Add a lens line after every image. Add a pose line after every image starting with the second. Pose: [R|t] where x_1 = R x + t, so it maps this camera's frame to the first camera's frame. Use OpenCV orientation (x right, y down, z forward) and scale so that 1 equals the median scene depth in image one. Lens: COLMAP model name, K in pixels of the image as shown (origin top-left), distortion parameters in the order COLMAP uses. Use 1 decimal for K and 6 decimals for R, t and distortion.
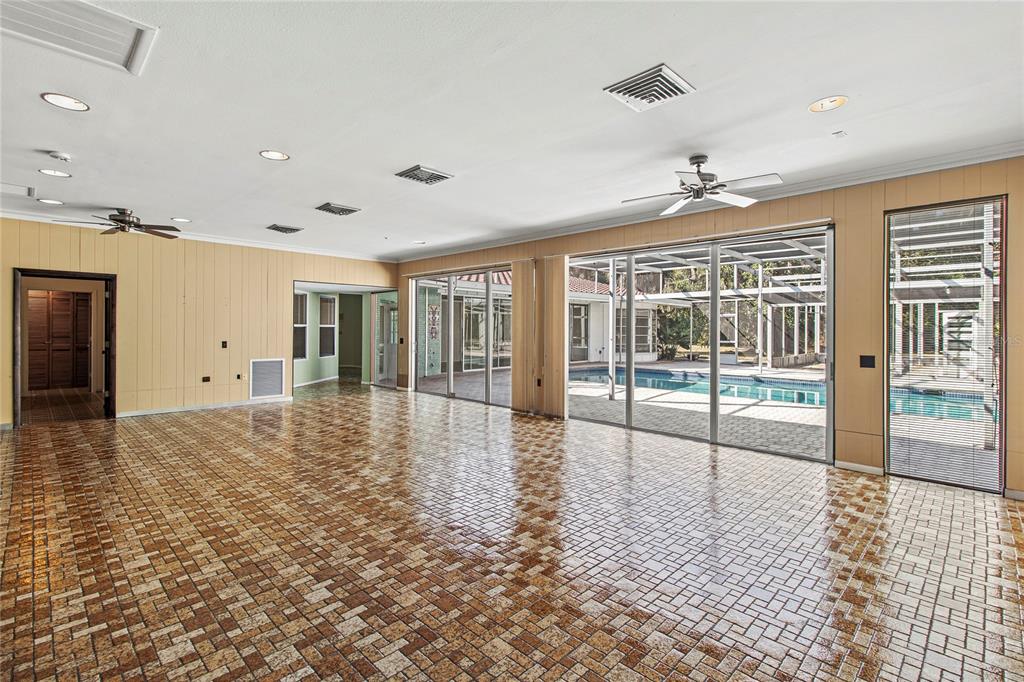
lens RADIAL K [[478.1, 0, 513.6], [0, 478.1, 333.0], [0, 0, 1]] dist [0.002368, -0.000402]
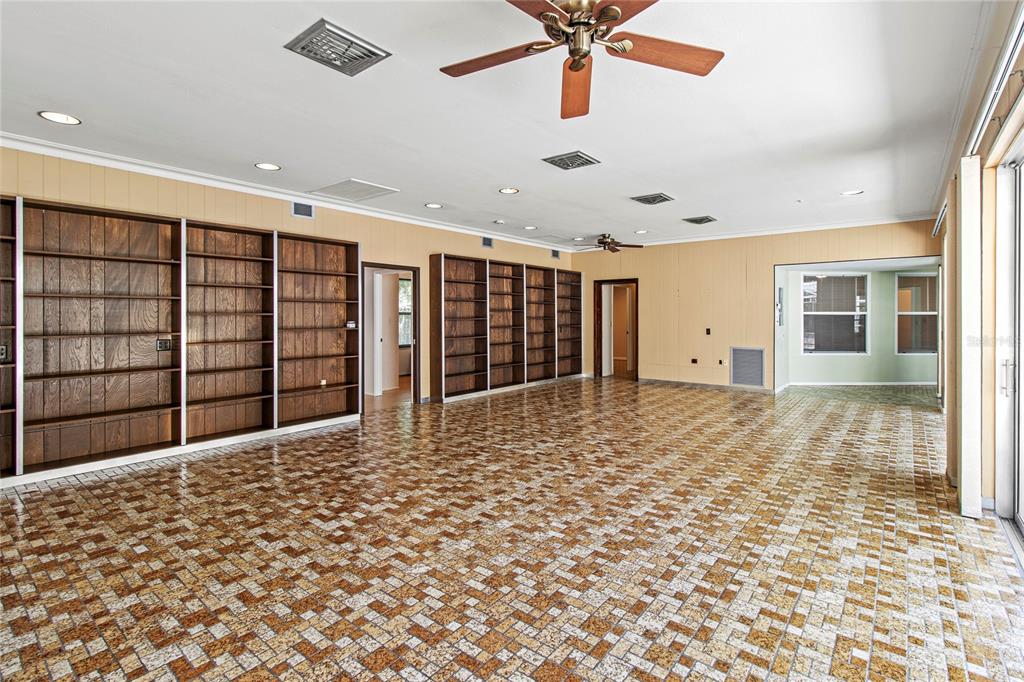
lens RADIAL K [[478.1, 0, 529.6], [0, 478.1, 316.4], [0, 0, 1]] dist [0.002368, -0.000402]
pose [[0.119613, -0.000839, -0.992820, 1.326220], [-0.008927, 0.999958, -0.001921, -0.015431], [0.992780, 0.009093, 0.119600, 1.355108]]
